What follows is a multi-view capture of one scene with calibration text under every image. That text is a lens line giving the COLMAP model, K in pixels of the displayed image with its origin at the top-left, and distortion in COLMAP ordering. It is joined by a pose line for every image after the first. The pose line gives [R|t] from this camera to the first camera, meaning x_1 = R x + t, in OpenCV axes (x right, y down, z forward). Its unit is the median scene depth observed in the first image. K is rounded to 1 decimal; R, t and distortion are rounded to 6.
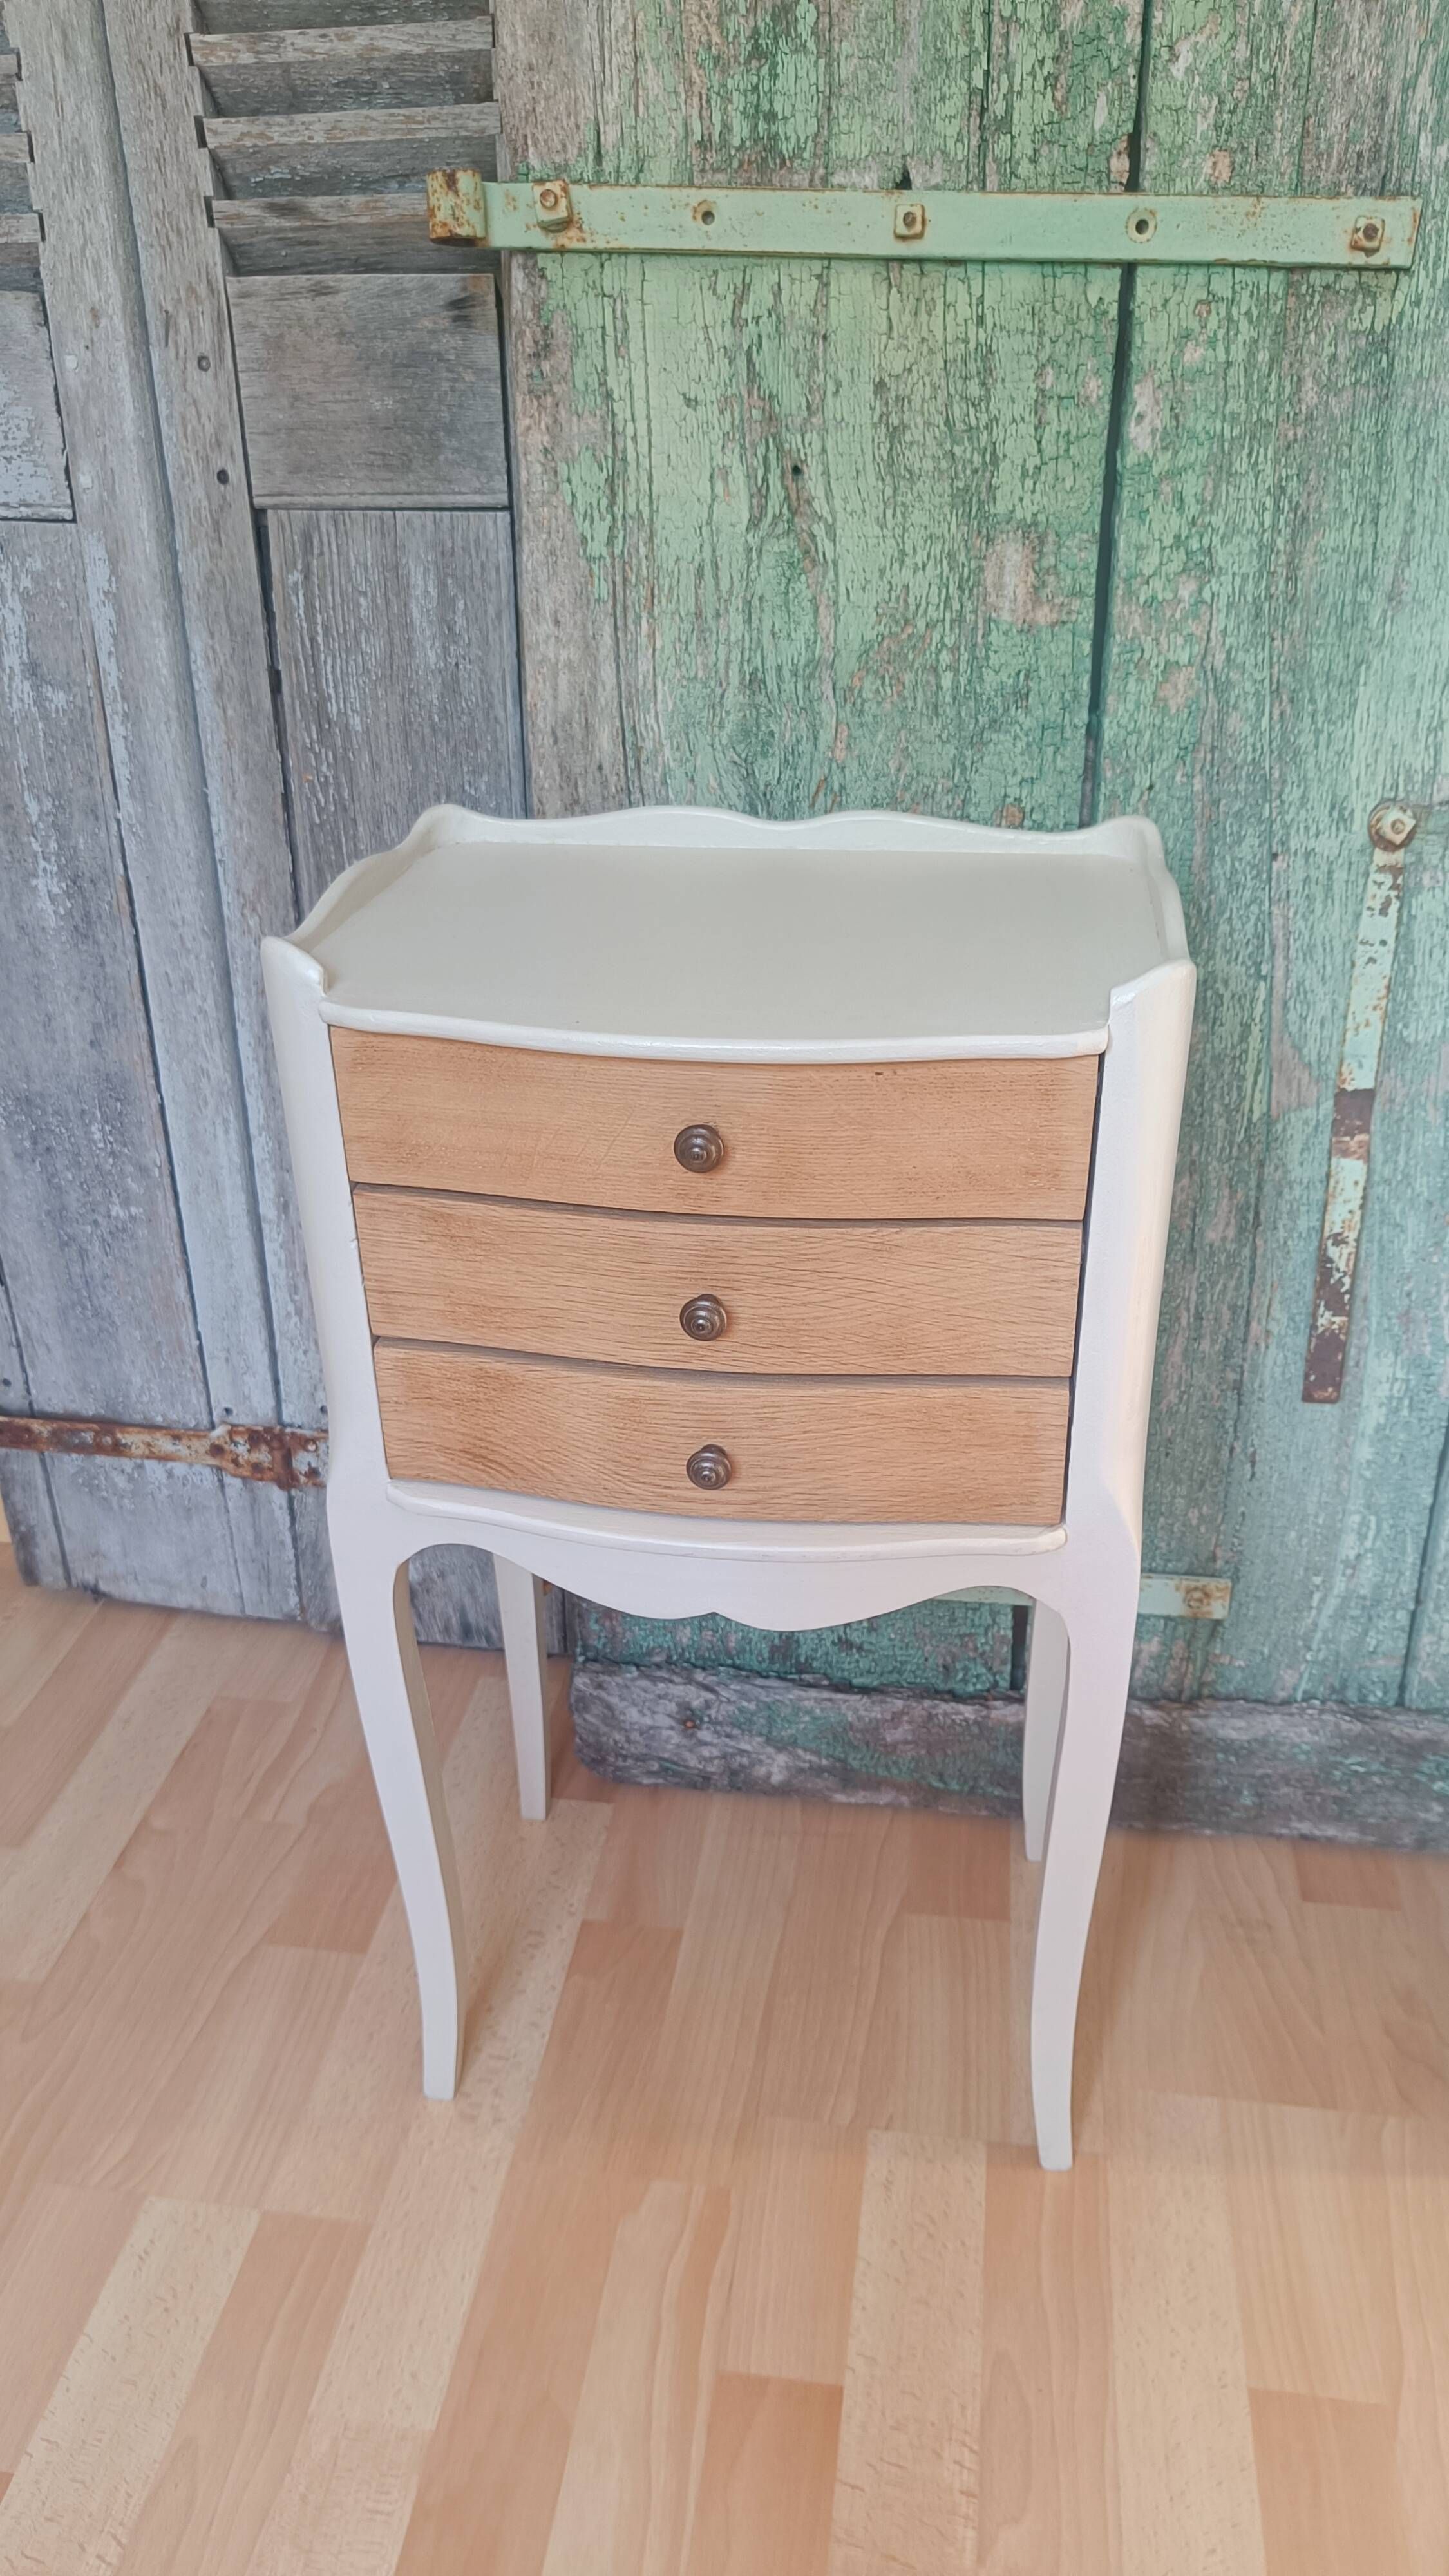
lens RADIAL K [[1859.7, 0, 737.5], [0, 1859.7, 1275.9], [0, 0, 1]] dist [-0.015854, 0.010315]
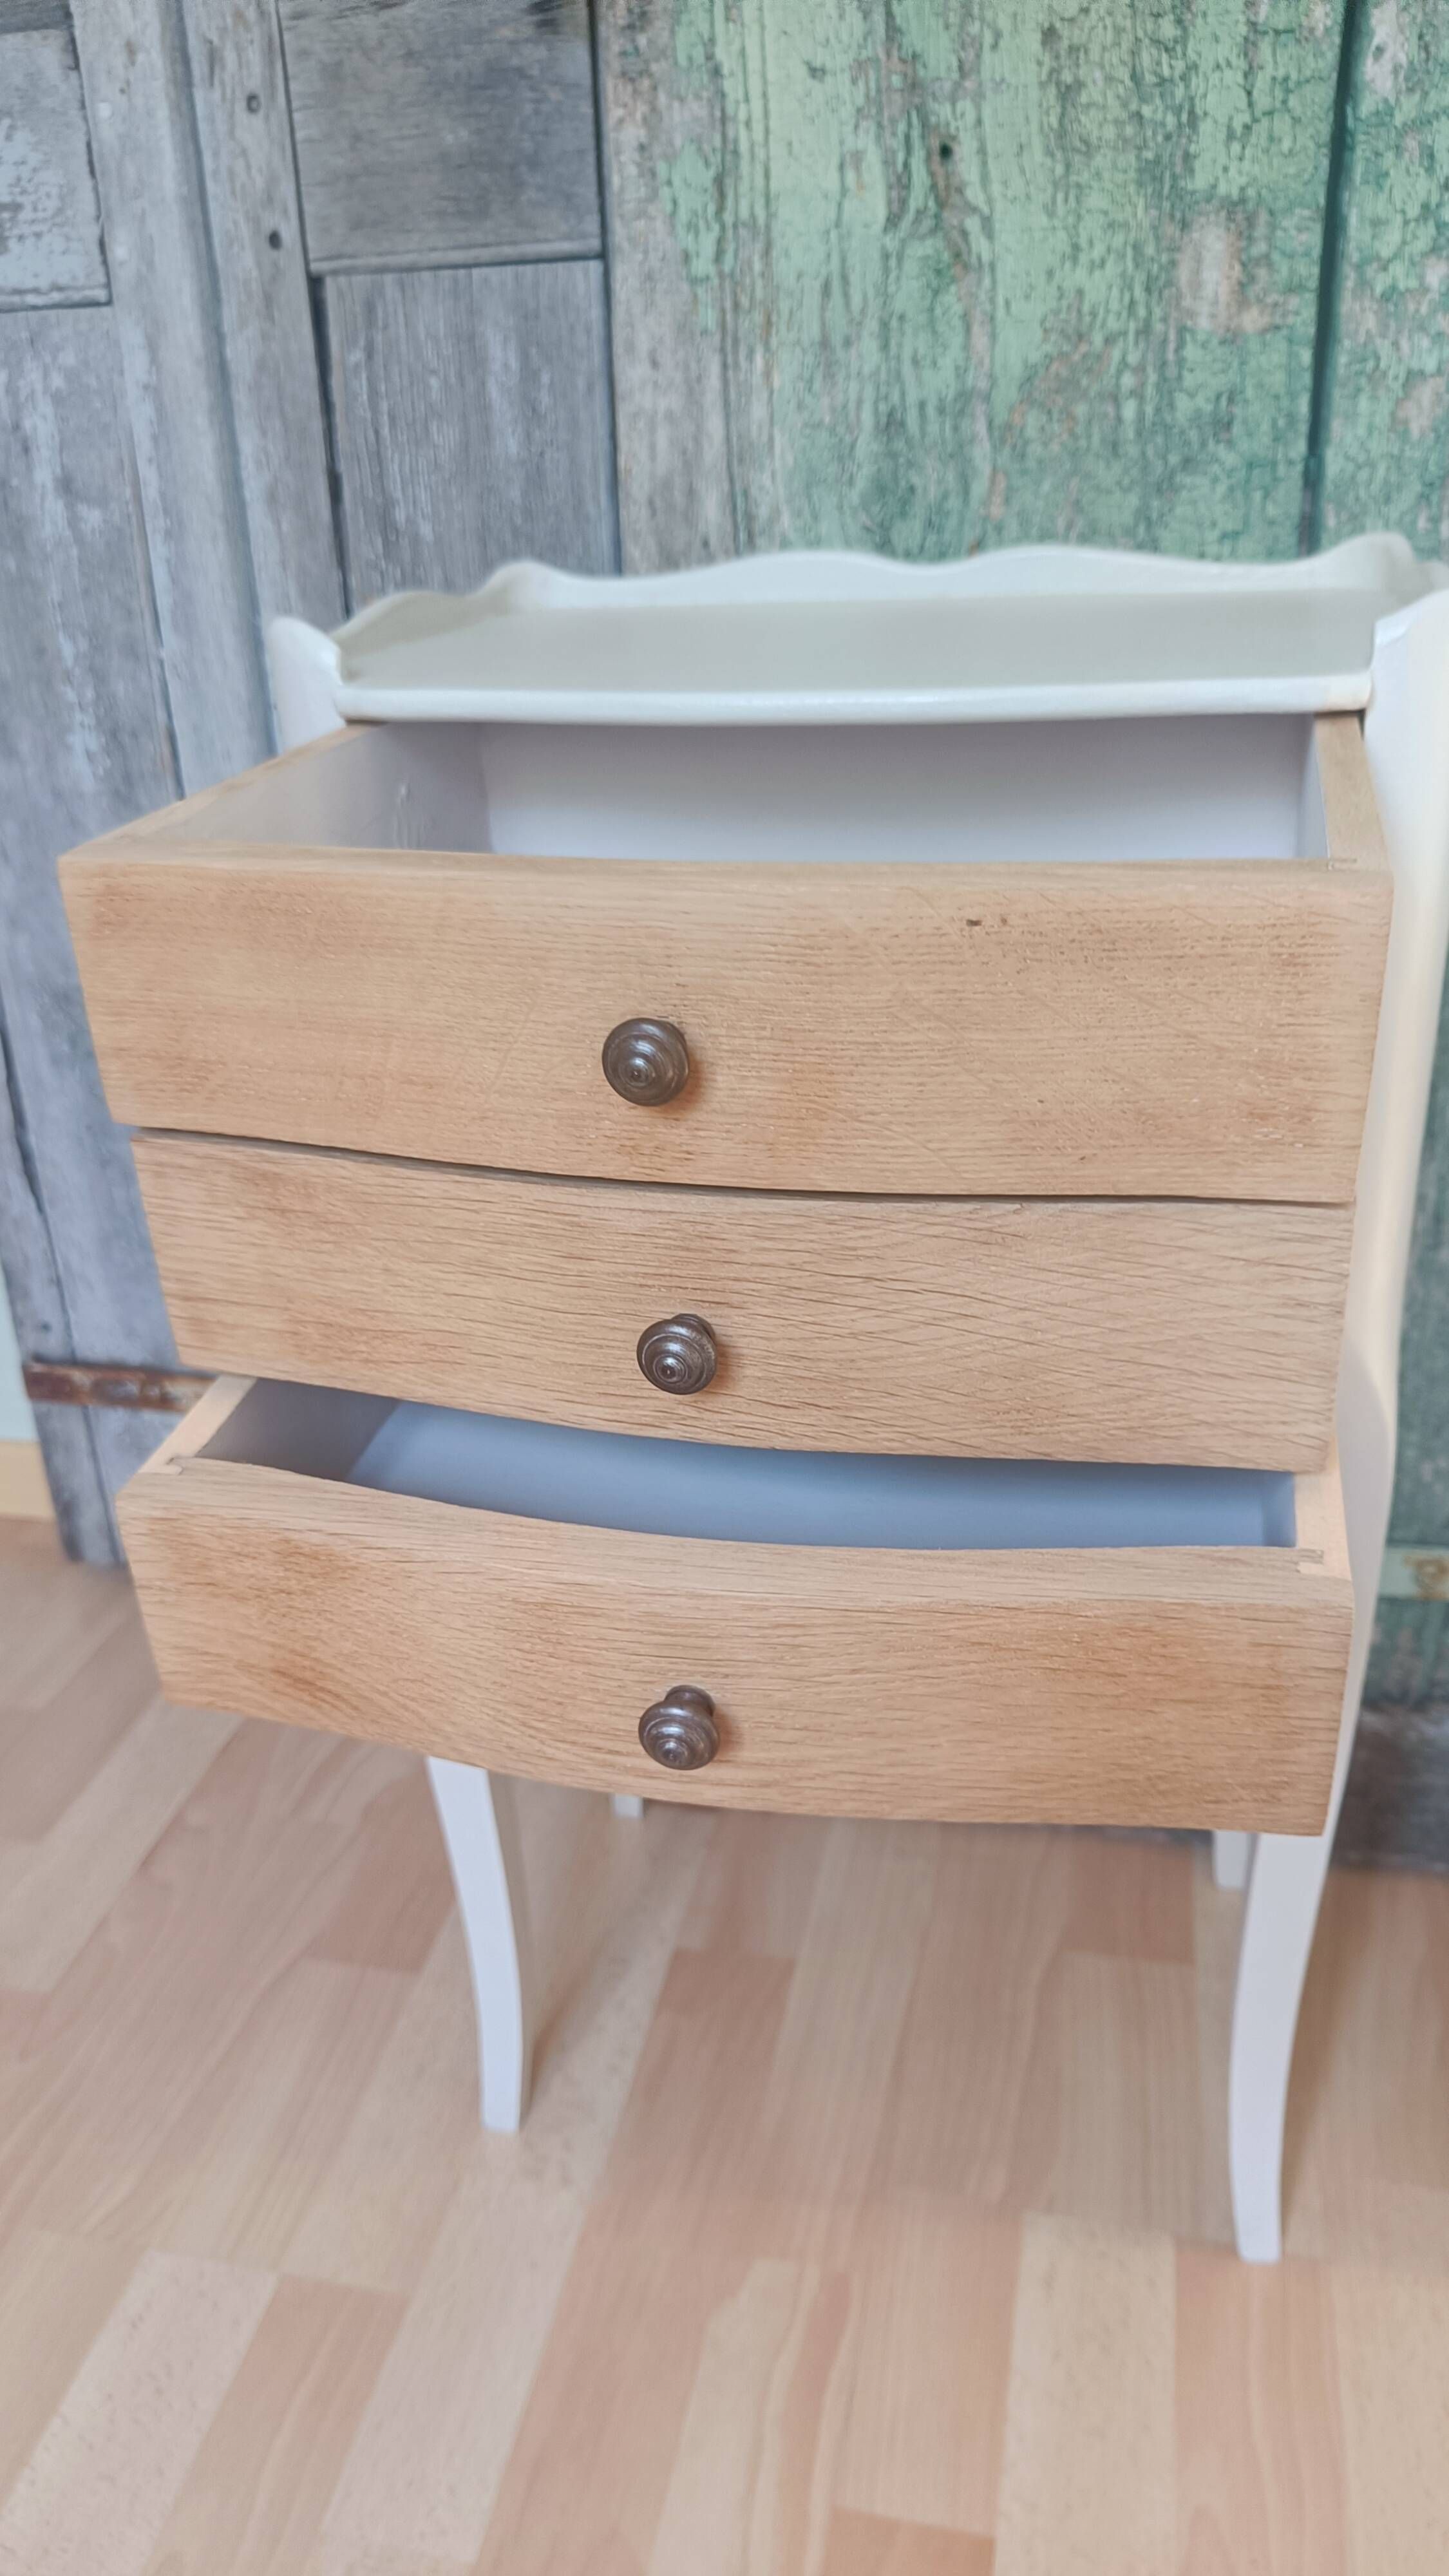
lens RADIAL K [[1858.5, 0, 703.3], [0, 1858.5, 1307.3], [0, 0, 1]] dist [-0.017078, 0.006574]
pose [[0.996275, 0.006608, -0.085976, -0.001044], [-0.009017, 0.999577, -0.027654, 0.095674], [0.085757, 0.028326, 0.995913, 0.184885]]
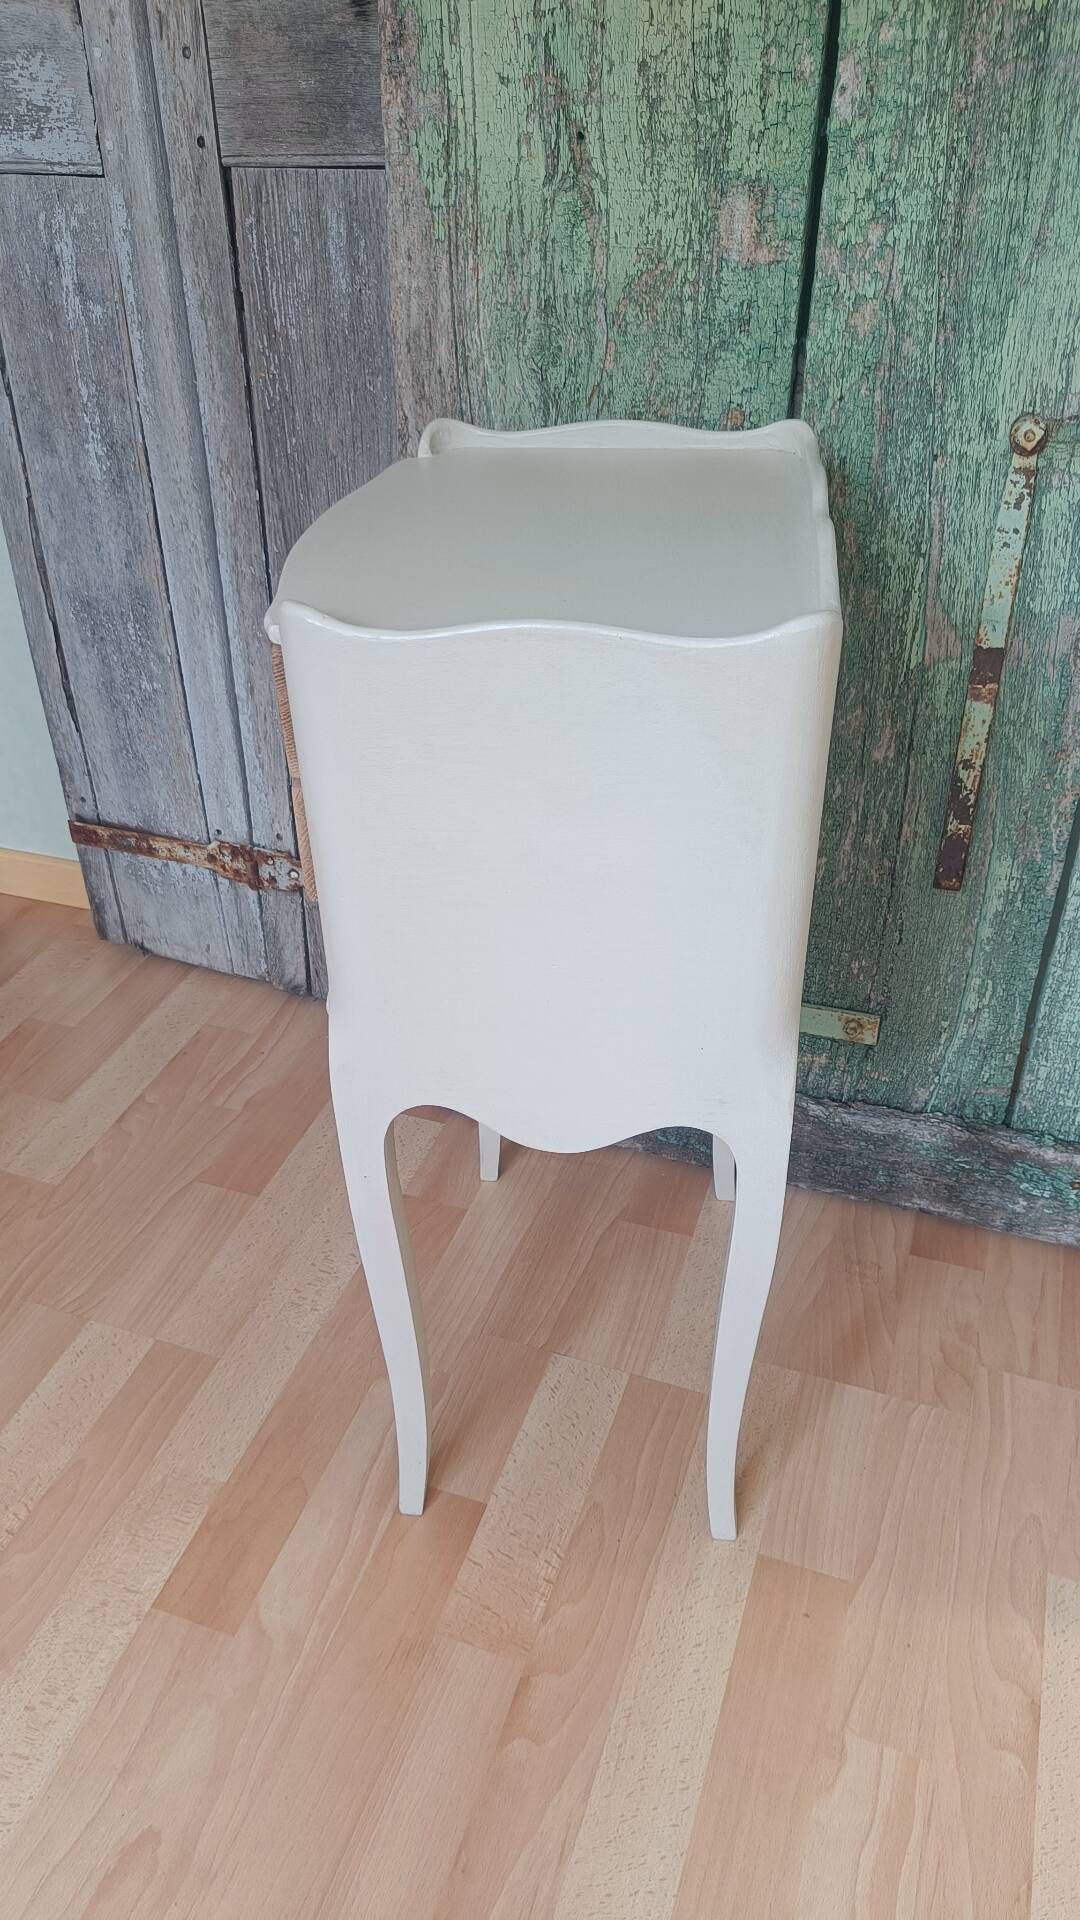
lens RADIAL K [[1389.7, 0, 515.7], [0, 1389.7, 976.5], [0, 0, 1]] dist [0.003962, -0.003664]
pose [[0.977068, 0.106897, -0.184151, 0.222103], [-0.081167, 0.986532, 0.142011, 0.015063], [0.196851, -0.123807, 0.972585, -0.036645]]
